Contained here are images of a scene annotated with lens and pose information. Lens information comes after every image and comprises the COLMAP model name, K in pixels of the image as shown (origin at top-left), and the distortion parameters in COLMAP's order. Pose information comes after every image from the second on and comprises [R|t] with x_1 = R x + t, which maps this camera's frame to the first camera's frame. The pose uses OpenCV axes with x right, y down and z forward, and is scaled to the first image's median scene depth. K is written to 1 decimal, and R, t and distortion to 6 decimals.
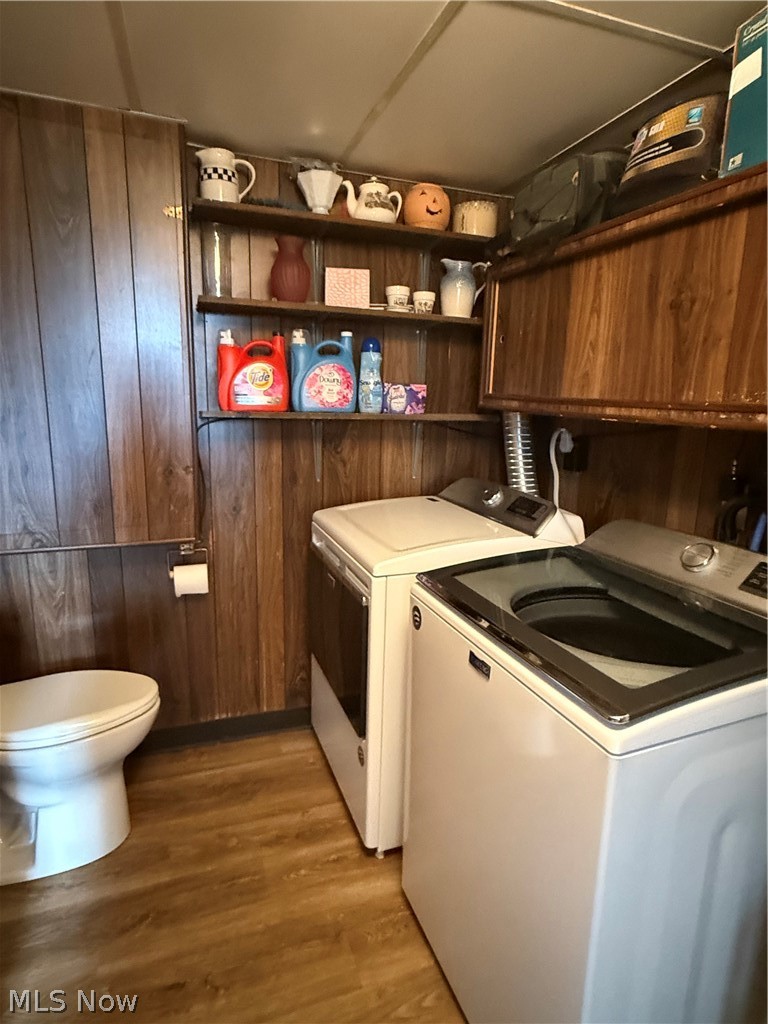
lens RADIAL K [[563.2, 0, 389.3], [0, 563.2, 507.7], [0, 0, 1]] dist [-0.001298, 0.004042]
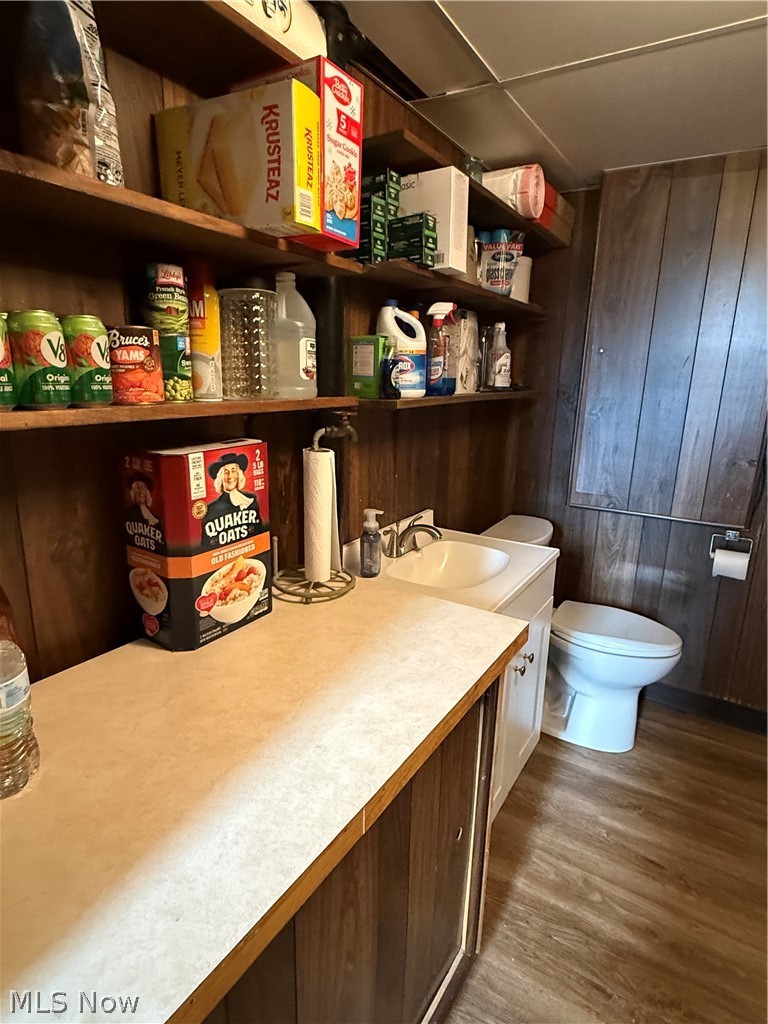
lens RADIAL K [[563.2, 0, 376.7], [0, 563.2, 508.5], [0, 0, 1]] dist [-0.001298, 0.004042]
pose [[0.618846, 0.177260, -0.765251, 0.045887], [-0.166796, 0.981643, 0.092499, 0.041138], [0.767600, 0.070398, 0.637052, -0.262739]]
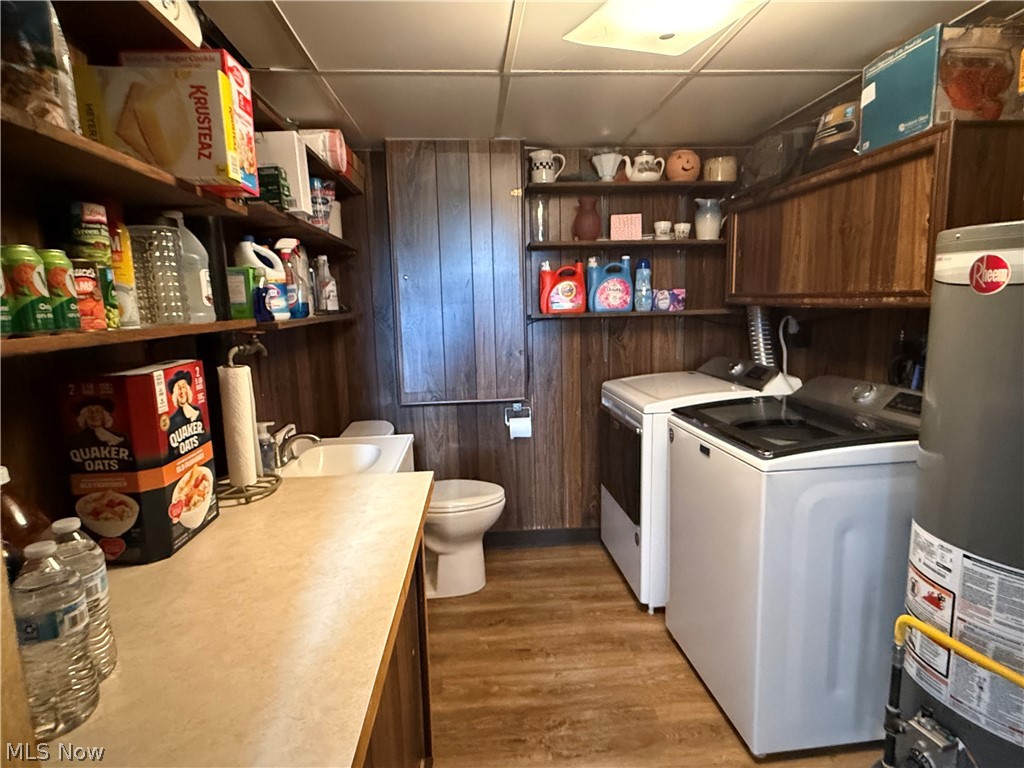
lens RADIAL K [[563.2, 0, 510.8], [0, 563.2, 383.7], [0, 0, 1]] dist [-0.001298, 0.004042]
pose [[0.961158, -0.009275, -0.275842, 0.040994], [-0.005922, 0.998512, -0.054210, 0.107393], [0.275935, 0.053738, 0.959673, -0.510770]]
